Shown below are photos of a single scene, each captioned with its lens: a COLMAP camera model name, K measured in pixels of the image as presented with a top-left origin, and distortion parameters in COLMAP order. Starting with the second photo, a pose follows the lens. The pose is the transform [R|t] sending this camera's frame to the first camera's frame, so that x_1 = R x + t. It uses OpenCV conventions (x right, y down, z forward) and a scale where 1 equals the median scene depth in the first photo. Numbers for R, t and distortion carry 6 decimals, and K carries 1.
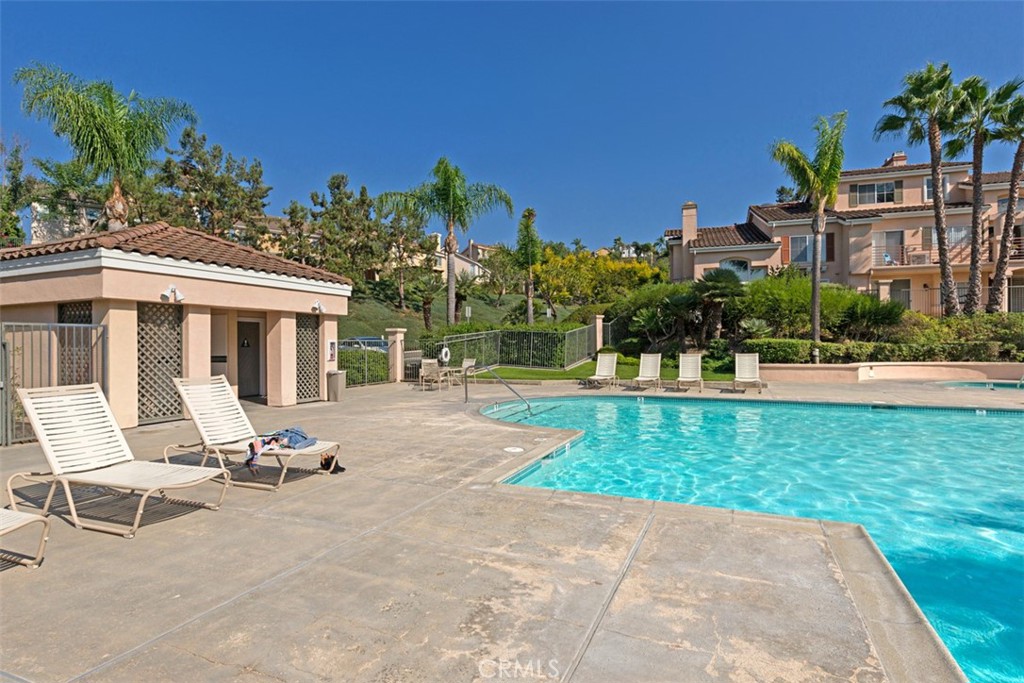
lens RADIAL K [[541.4, 0, 512.0], [0, 541.4, 341.5], [0, 0, 1]] dist [0.001283, 0.000362]
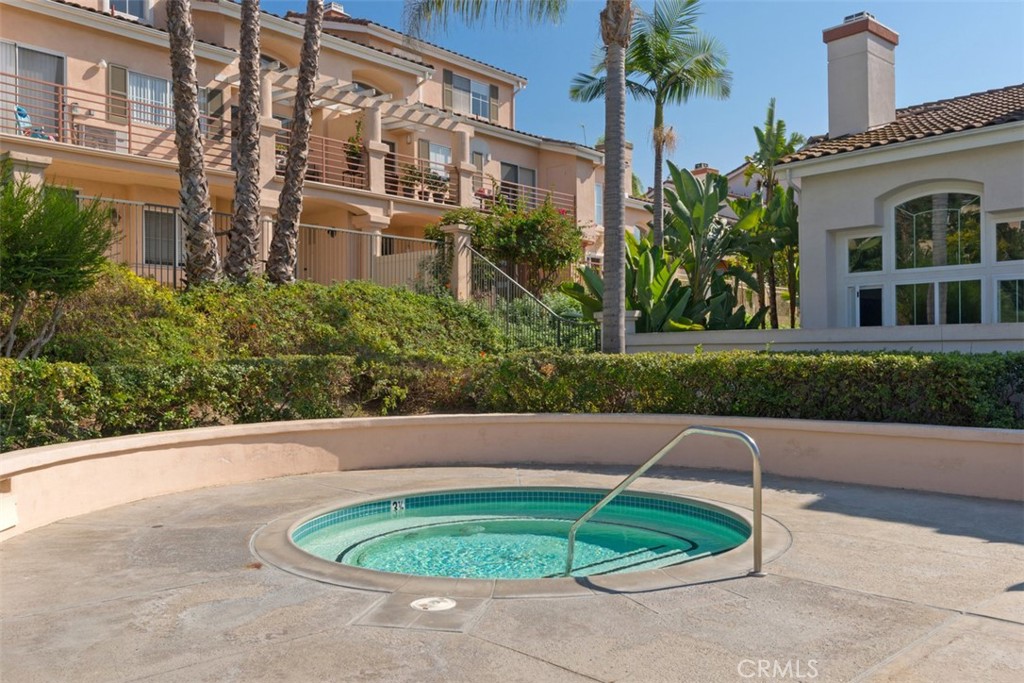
lens RADIAL K [[901.5, 0, 512.0], [0, 901.5, 341.5], [0, 0, 1]] dist [0.002802, 0.000541]
pose [[0.421773, 0.011041, 0.906634, 0.361815], [0.003848, 0.999895, -0.013967, -0.000007], [-0.906693, 0.009380, 0.421686, 0.569846]]
